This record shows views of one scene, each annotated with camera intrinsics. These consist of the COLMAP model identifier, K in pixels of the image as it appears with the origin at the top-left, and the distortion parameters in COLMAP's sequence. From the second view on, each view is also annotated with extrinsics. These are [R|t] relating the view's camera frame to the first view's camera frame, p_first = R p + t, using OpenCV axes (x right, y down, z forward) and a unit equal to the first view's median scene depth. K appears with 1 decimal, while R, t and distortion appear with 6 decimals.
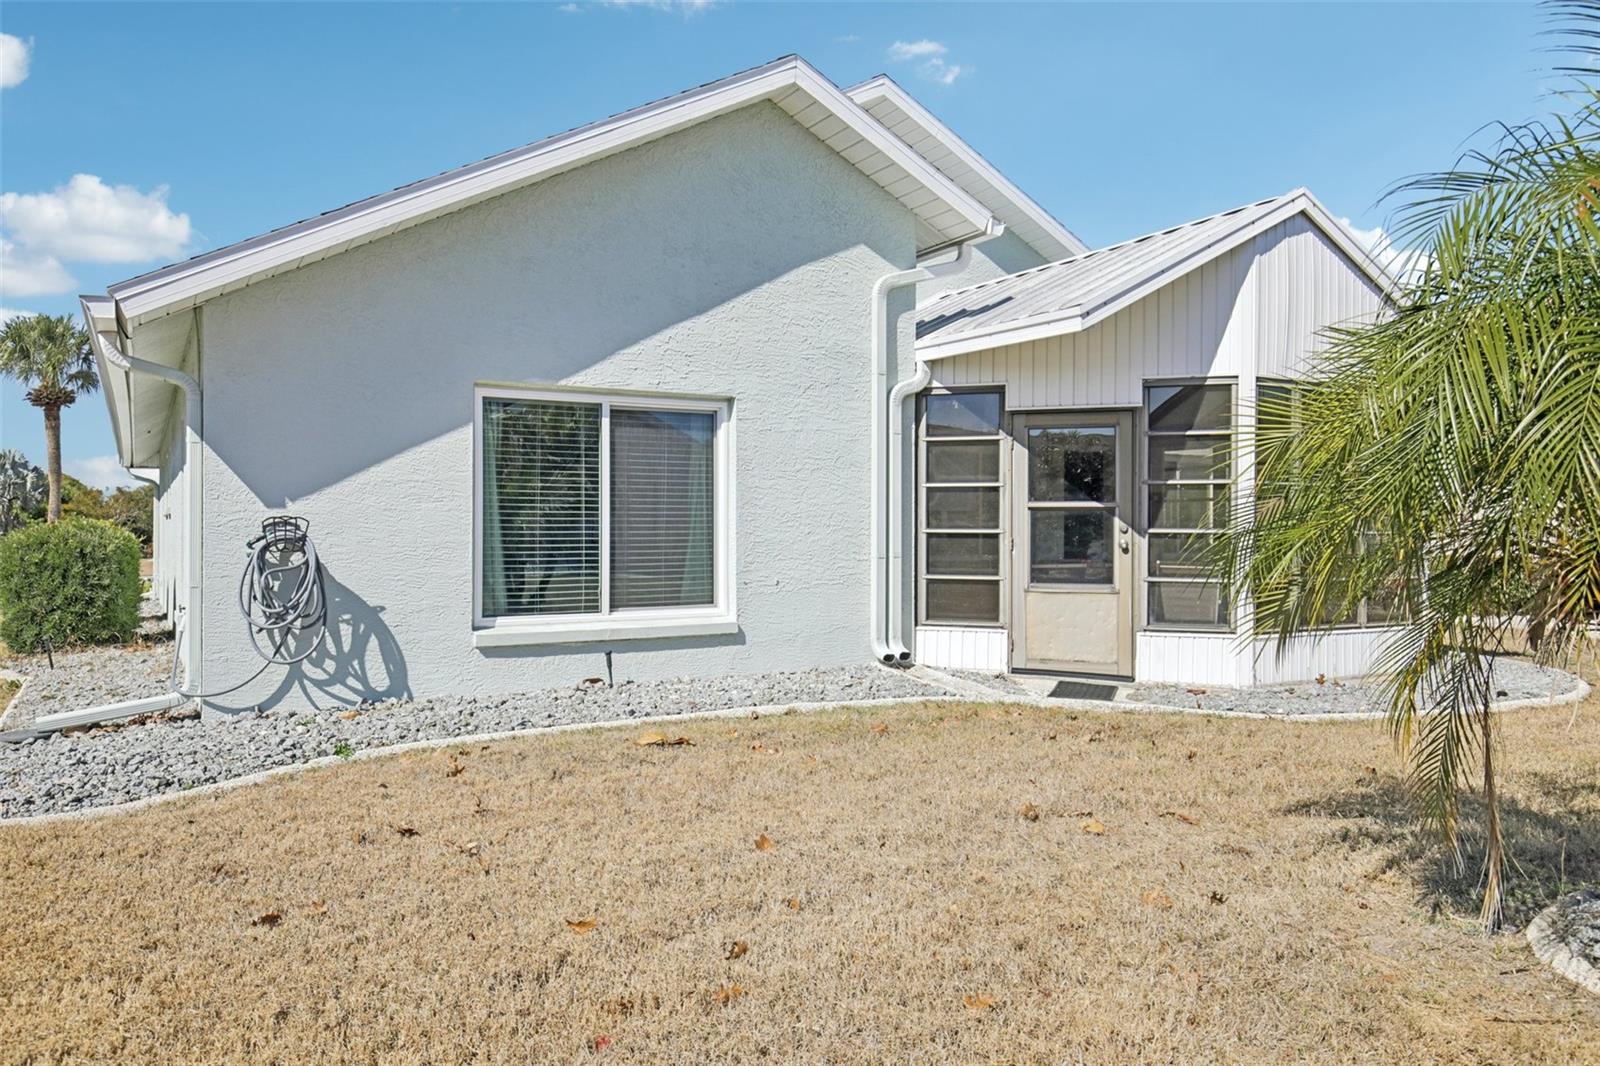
lens RADIAL K [[1162.5, 0, 797.7], [0, 1162.5, 525.9], [0, 0, 1]] dist [-0.001544, -0.000384]
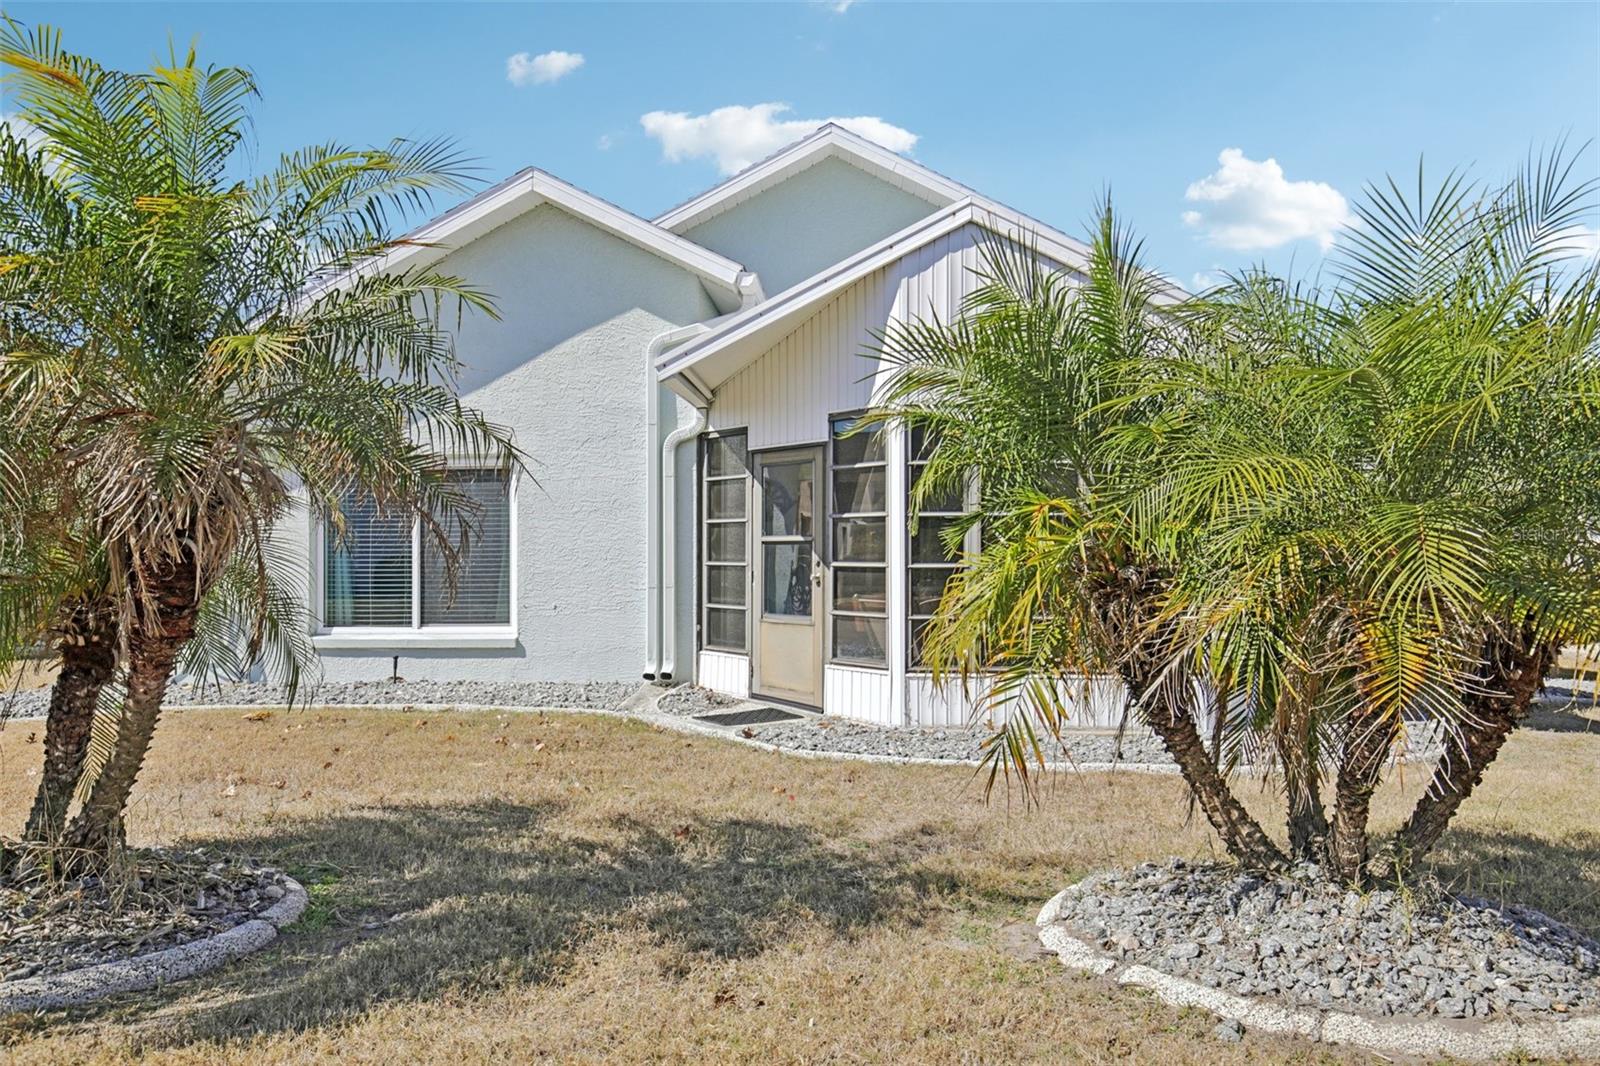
lens RADIAL K [[1193.7, 0, 792.3], [0, 1193.7, 542.1], [0, 0, 1]] dist [0.005671, 0.008474]
pose [[0.825158, -0.007025, -0.564858, 0.852570], [0.004807, 0.999974, -0.005415, -0.009418], [0.564881, 0.001753, 0.825170, 0.127848]]
